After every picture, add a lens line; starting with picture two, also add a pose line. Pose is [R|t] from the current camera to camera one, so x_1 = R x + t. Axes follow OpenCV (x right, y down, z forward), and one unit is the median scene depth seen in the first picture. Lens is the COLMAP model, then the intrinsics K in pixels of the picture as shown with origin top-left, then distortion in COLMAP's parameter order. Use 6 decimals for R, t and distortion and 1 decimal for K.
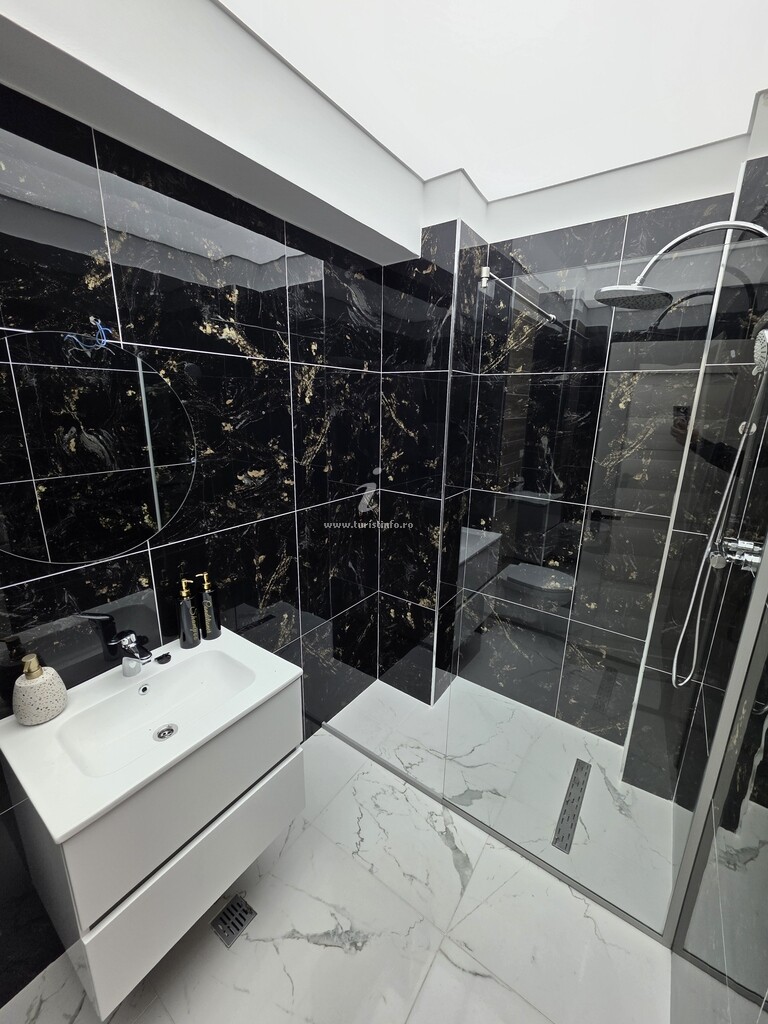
lens RADIAL K [[408.5, 0, 387.0], [0, 408.5, 508.3], [0, 0, 1]] dist [0.002440, 0.000576]
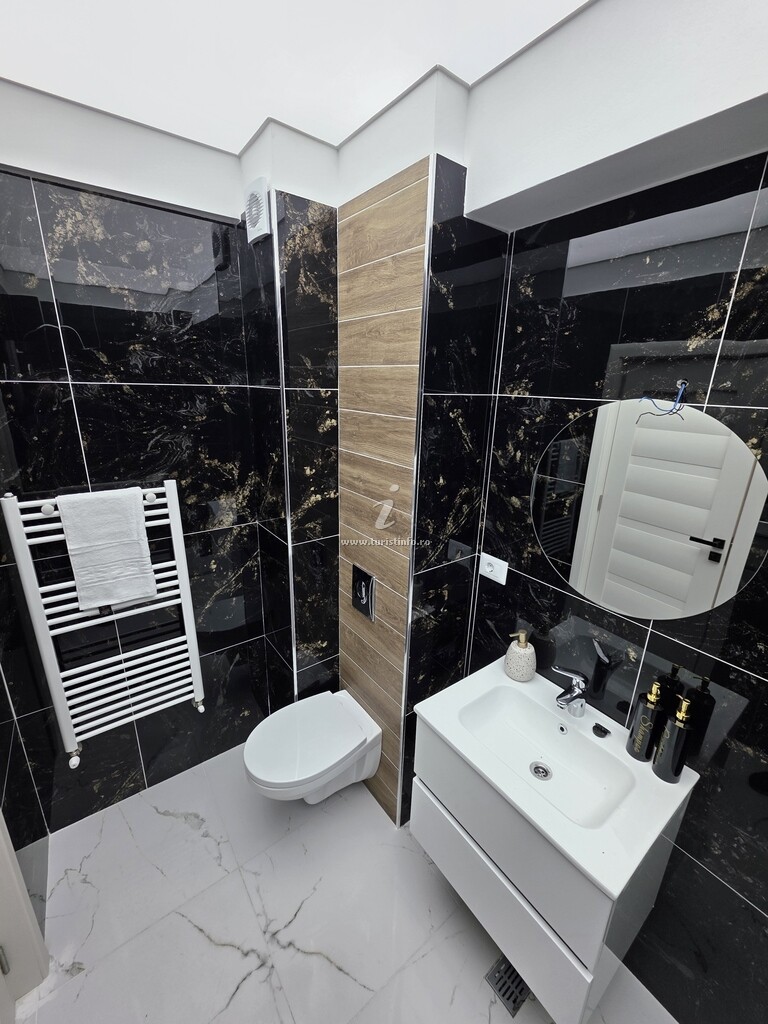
lens RADIAL K [[408.5, 0, 387.0], [0, 408.5, 508.3], [0, 0, 1]] dist [0.002440, 0.000576]
pose [[-0.308962, 0.251902, -0.917108, 0.364586], [-0.272709, 0.900331, 0.339166, -0.298847], [0.911138, 0.354894, -0.209472, 0.607901]]
